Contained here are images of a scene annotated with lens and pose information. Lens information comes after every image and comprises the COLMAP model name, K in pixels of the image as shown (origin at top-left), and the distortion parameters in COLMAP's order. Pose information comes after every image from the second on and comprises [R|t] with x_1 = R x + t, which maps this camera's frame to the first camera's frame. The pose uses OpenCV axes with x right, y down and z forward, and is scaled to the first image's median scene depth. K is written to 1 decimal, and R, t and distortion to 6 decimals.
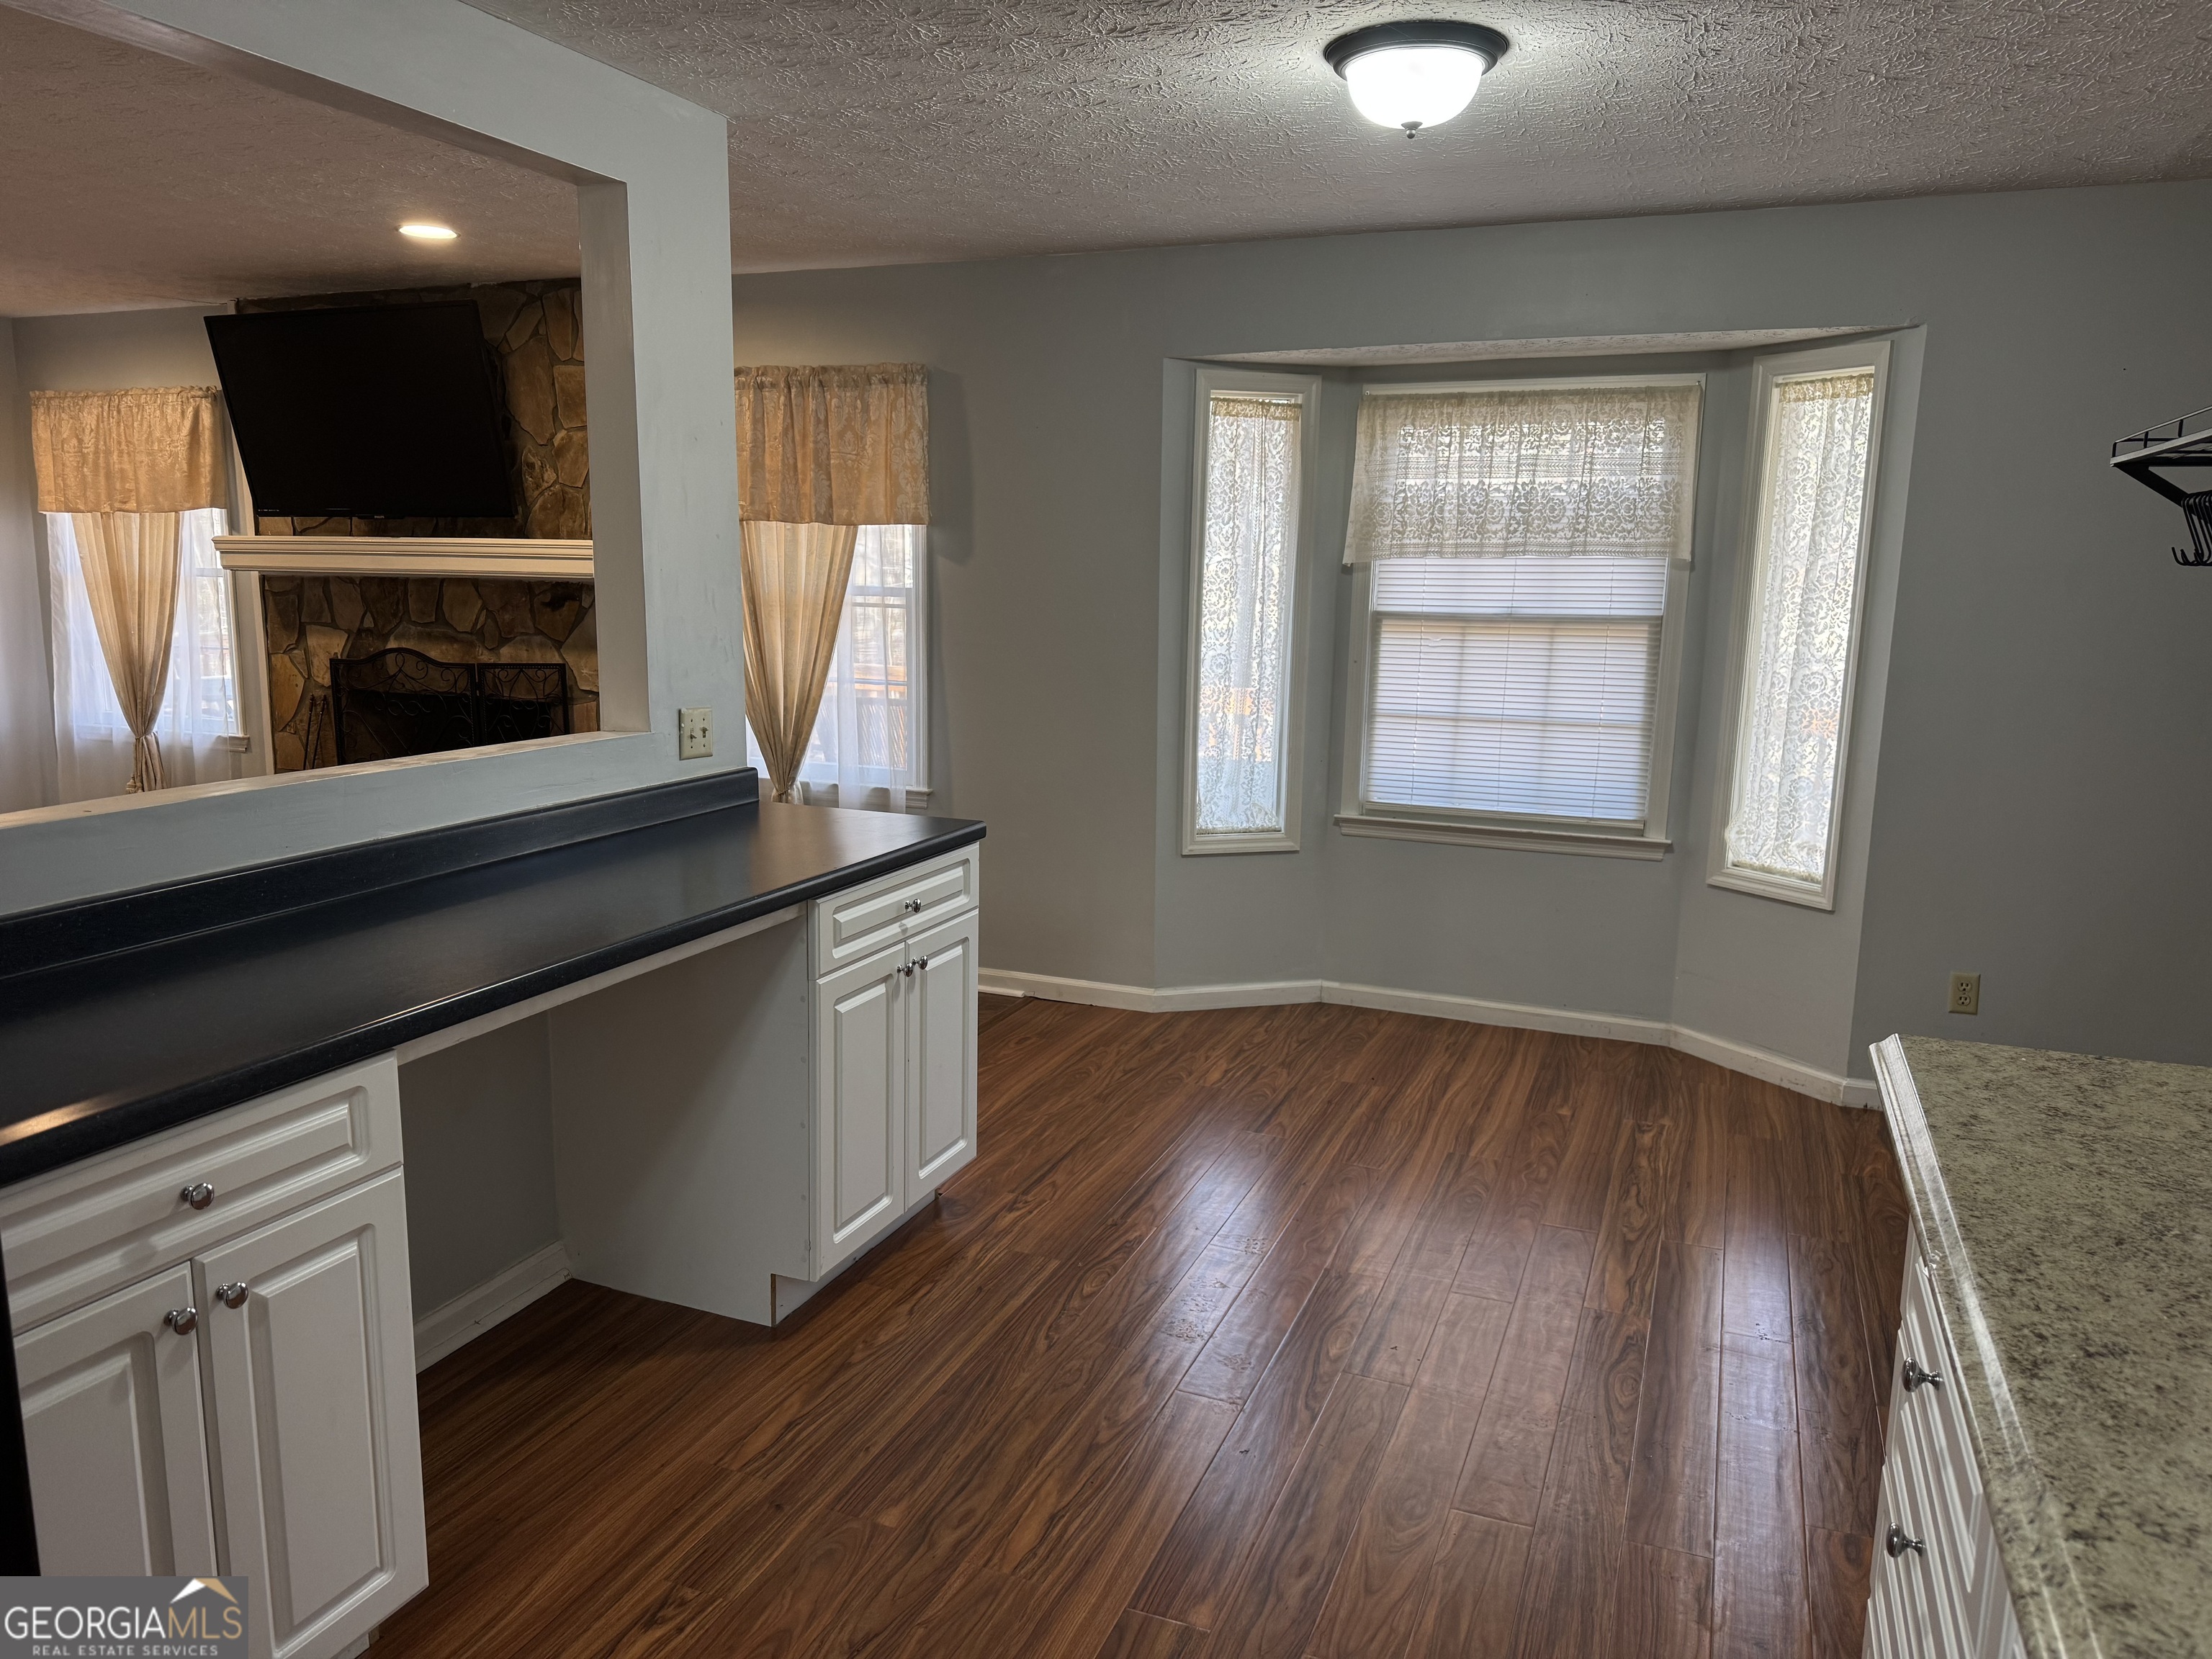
lens RADIAL K [[1574.2, 0, 1106.0], [0, 1574.2, 829.5], [0, 0, 1]] dist [0.015507, -0.008444]
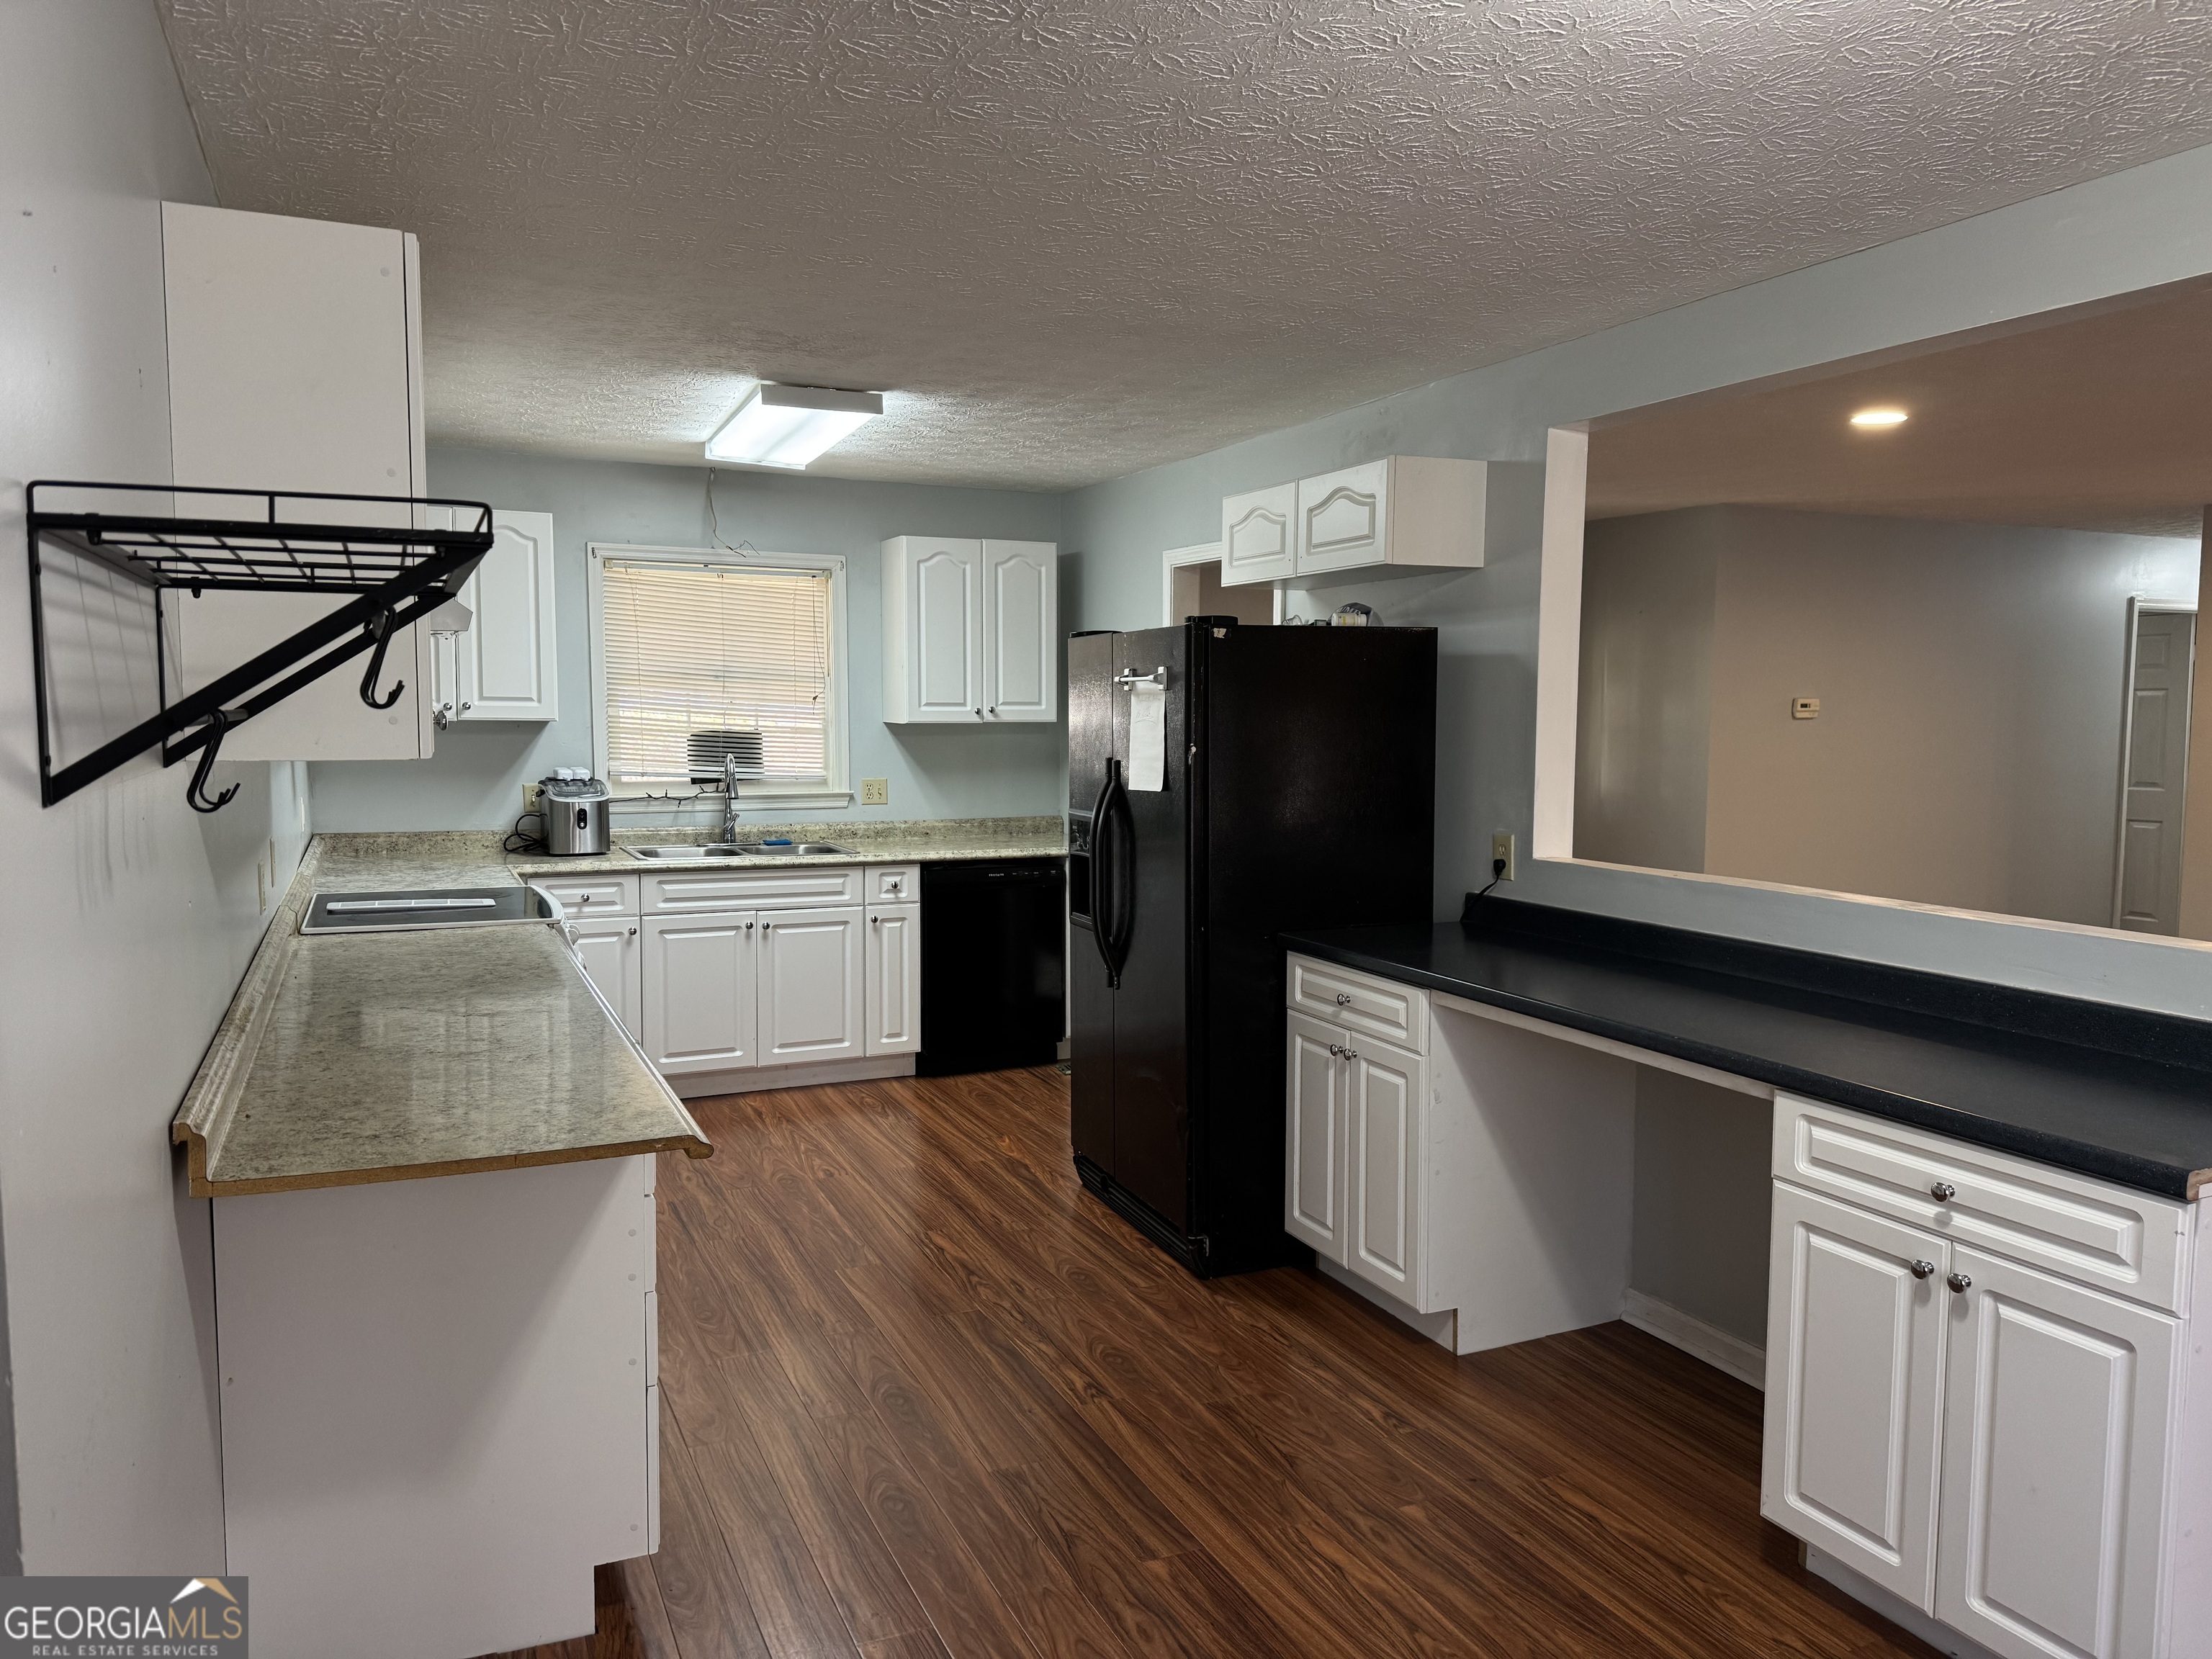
lens RADIAL K [[1574.2, 0, 1106.0], [0, 1574.2, 829.5], [0, 0, 1]] dist [0.015507, -0.008444]
pose [[-0.690598, 0.037032, -0.722290, 0.877328], [-0.142895, 0.972015, 0.186461, -0.258531], [0.708982, 0.231981, -0.665980, 1.525930]]
